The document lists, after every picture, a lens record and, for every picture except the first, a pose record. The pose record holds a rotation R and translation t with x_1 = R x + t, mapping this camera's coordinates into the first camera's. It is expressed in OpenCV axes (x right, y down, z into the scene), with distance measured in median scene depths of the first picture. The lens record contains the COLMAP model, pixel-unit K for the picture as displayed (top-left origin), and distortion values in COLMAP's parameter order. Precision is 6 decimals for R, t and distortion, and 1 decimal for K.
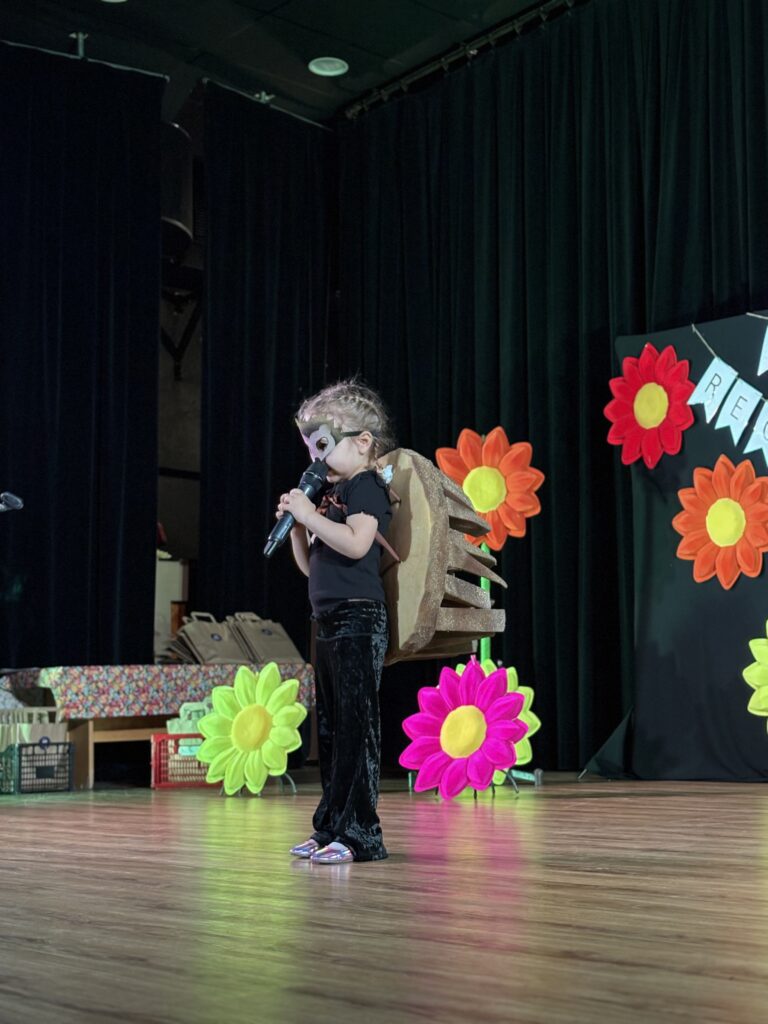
lens RADIAL K [[1639.3, 0, 397.8], [0, 1639.3, 510.4], [0, 0, 1]] dist [0.262499, -0.936451]
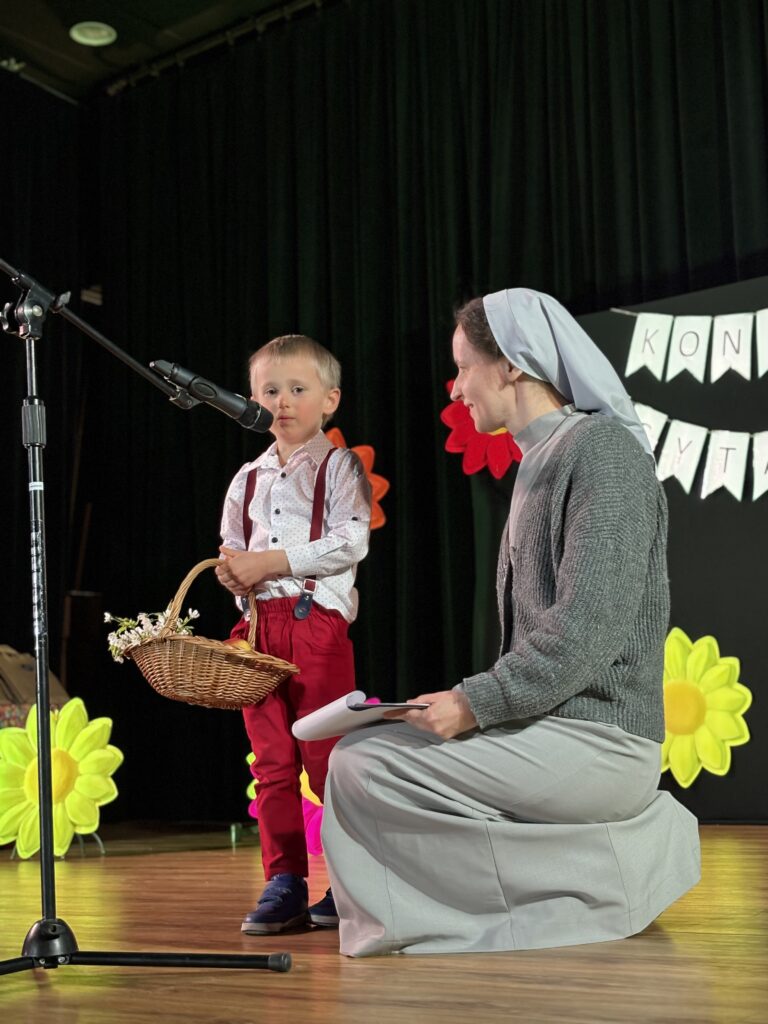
lens RADIAL K [[1639.3, 0, 397.8], [0, 1639.3, 510.4], [0, 0, 1]] dist [0.262499, -0.936451]
pose [[0.977164, 0.013987, 0.212028, -0.094436], [-0.007898, 0.999533, -0.029536, 0.019732], [-0.212342, 0.027187, 0.976817, 0.133164]]
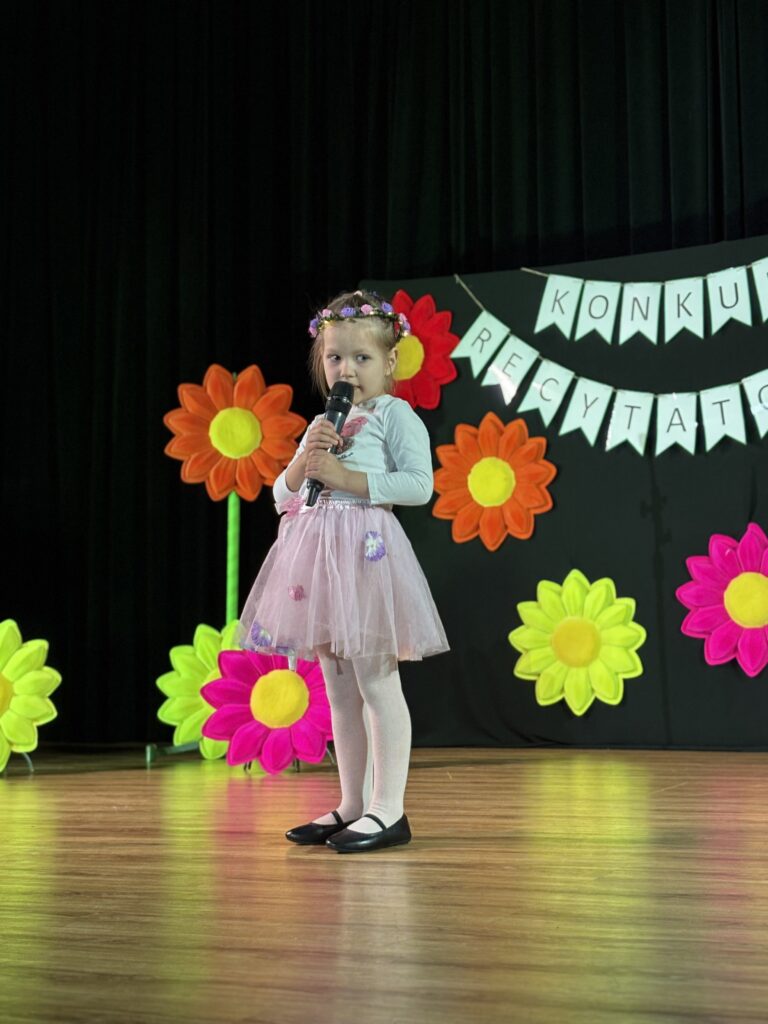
lens RADIAL K [[1639.3, 0, 397.8], [0, 1639.3, 510.4], [0, 0, 1]] dist [0.262499, -0.936451]
pose [[0.916282, 0.042071, 0.398317, -0.230617], [-0.049566, 0.998734, 0.008532, 0.018031], [-0.397454, -0.027561, 0.917208, 0.132211]]
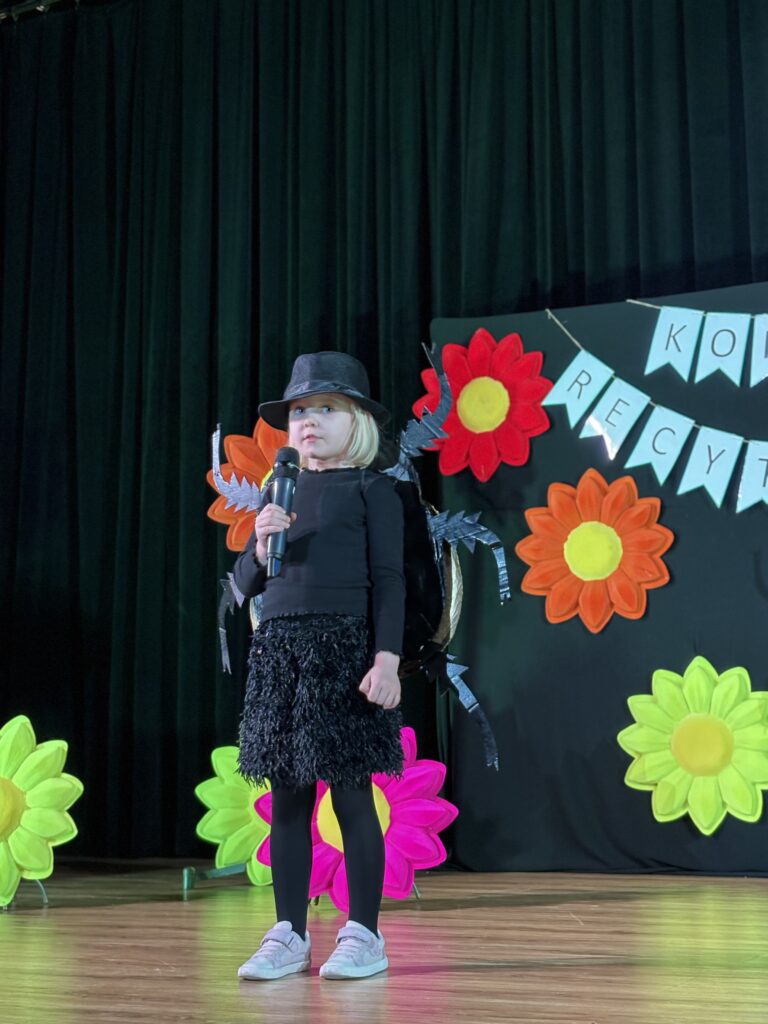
lens RADIAL K [[1637.9, 0, 384.0], [0, 1637.9, 512.0], [0, 0, 1]] dist [0.278139, -1.158970]
pose [[0.922301, 0.064465, 0.381059, -0.203491], [-0.051281, 0.997685, -0.044664, 0.028852], [-0.383056, 0.021652, 0.923471, 0.280614]]
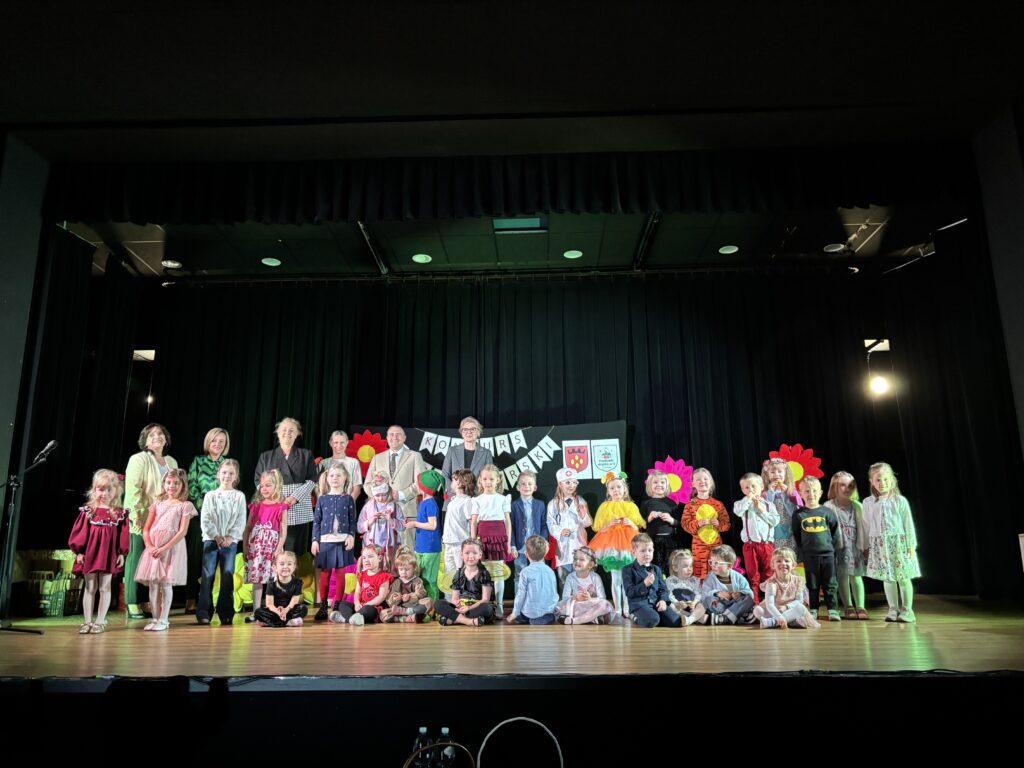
lens RADIAL K [[774.2, 0, 512.0], [0, 774.2, 384.0], [0, 0, 1]] dist [0.194433, -0.591550]
pose [[0.653243, 0.172078, 0.737335, -0.657731], [-0.103292, 0.984981, -0.138361, -0.025480], [-0.750070, 0.014223, 0.661205, -0.005006]]
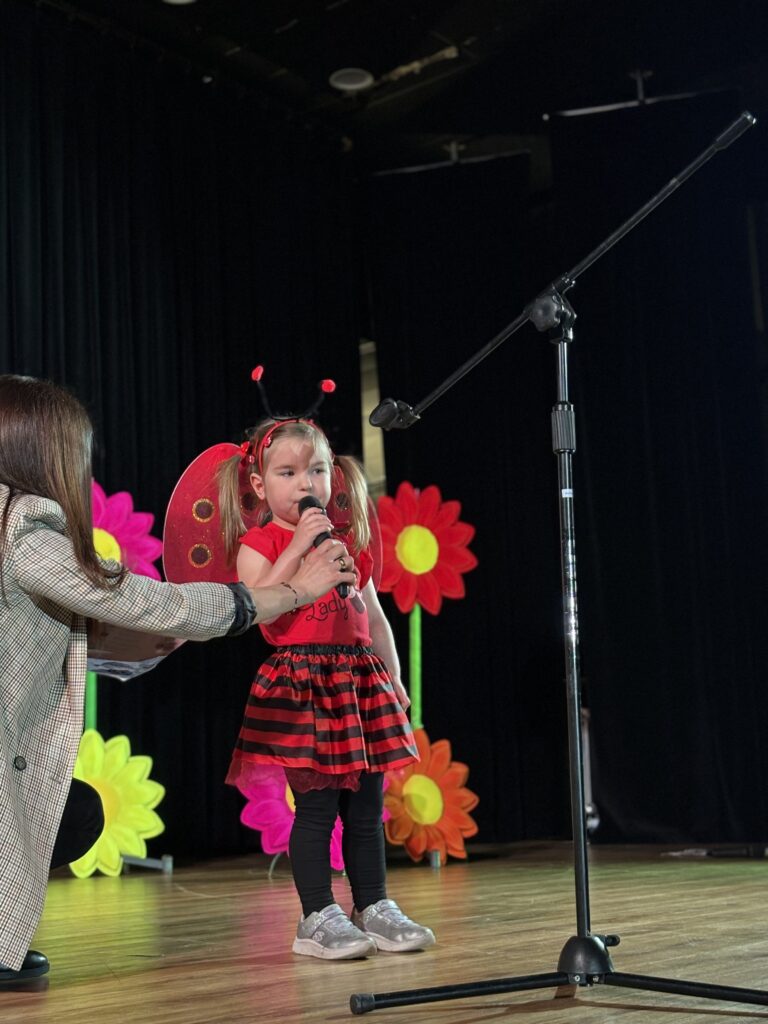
lens RADIAL K [[1639.3, 0, 397.8], [0, 1639.3, 510.4], [0, 0, 1]] dist [0.262499, -0.936451]
pose [[-0.208097, 0.197586, 0.957943, -0.490133], [-0.106057, 0.969051, -0.222916, 0.095781], [-0.972341, -0.147985, -0.180701, 0.623985]]
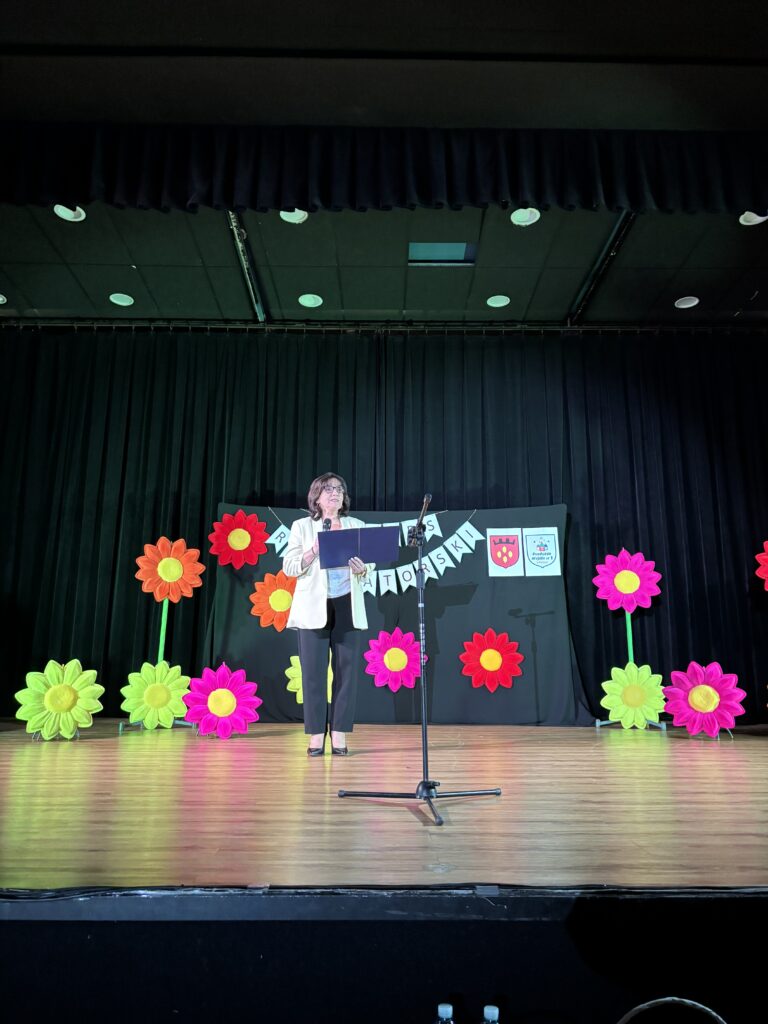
lens RADIAL K [[776.9, 0, 384.0], [0, 776.9, 512.0], [0, 0, 1]] dist [0.084766, -0.118739]
pose [[0.620978, 0.178793, 0.763164, -0.511825], [-0.121519, 0.983825, -0.131610, 0.010787], [-0.774351, -0.011012, 0.632661, 0.237207]]
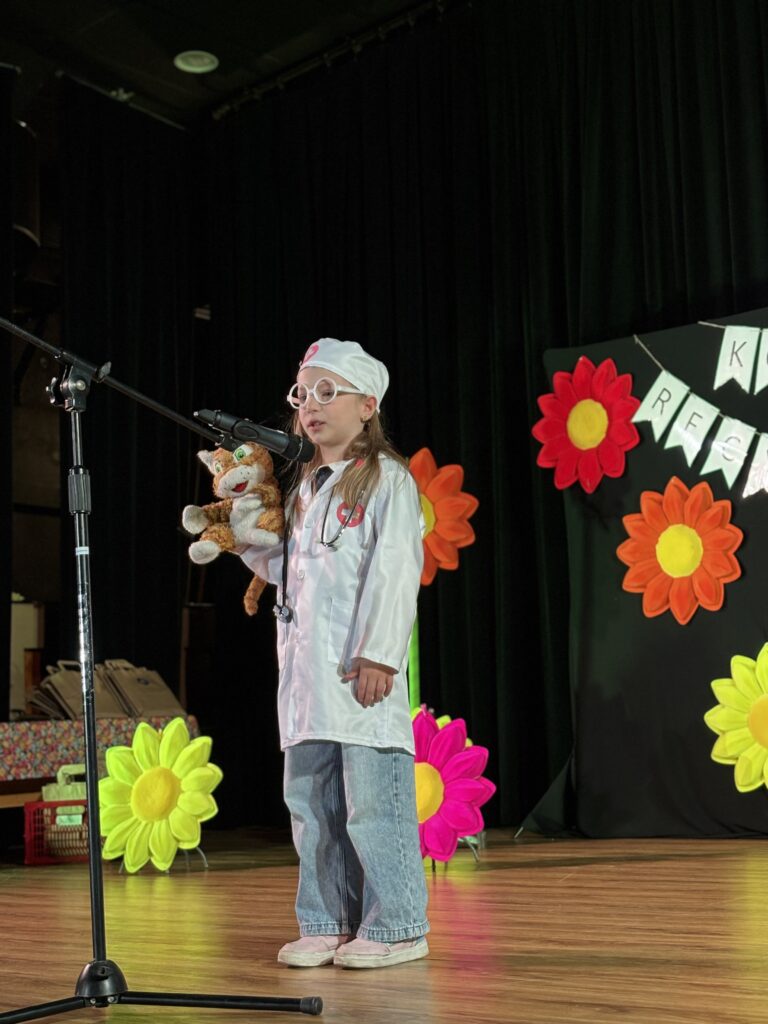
lens RADIAL K [[1637.9, 0, 384.0], [0, 1637.9, 512.0], [0, 0, 1]] dist [0.278139, -1.158970]
pose [[0.992848, -0.008635, 0.119076, -0.069604], [0.011291, 0.999702, -0.021655, 0.003549], [-0.118853, 0.022845, 0.992649, 0.113662]]
